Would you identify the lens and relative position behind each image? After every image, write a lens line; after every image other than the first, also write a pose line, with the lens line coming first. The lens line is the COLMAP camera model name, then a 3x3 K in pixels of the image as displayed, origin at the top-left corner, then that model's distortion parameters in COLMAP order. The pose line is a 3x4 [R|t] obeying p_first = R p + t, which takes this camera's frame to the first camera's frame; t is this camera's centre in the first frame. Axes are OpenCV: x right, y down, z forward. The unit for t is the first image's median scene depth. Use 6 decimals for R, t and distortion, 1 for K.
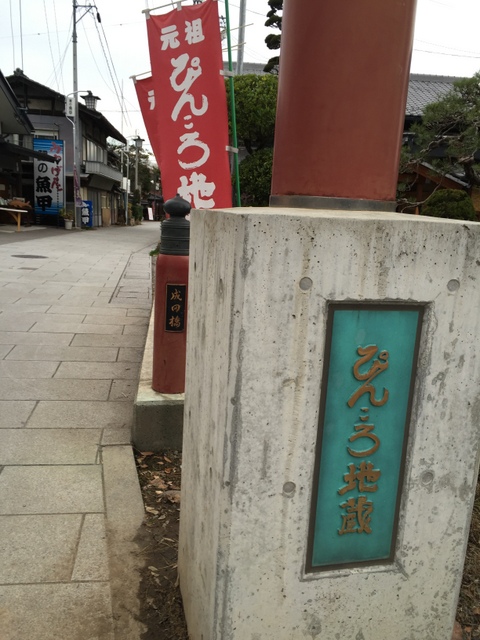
lens RADIAL K [[550.2, 0, 240.0], [0, 550.2, 320.0], [0, 0, 1]] dist [0.038375, -0.002740]
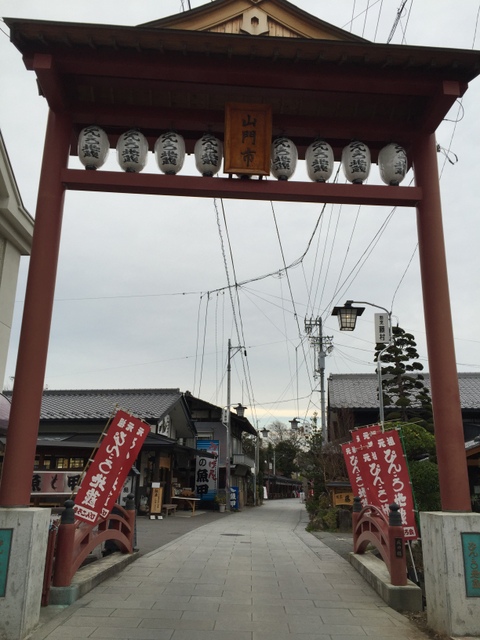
lens RADIAL K [[550.2, 0, 240.0], [0, 550.2, 320.0], [0, 0, 1]] dist [0.038375, -0.002740]
pose [[0.983898, -0.091098, -0.153770, -0.046327], [0.008593, 0.883468, -0.468412, 0.032667], [0.178522, 0.459549, 0.870026, -0.247379]]
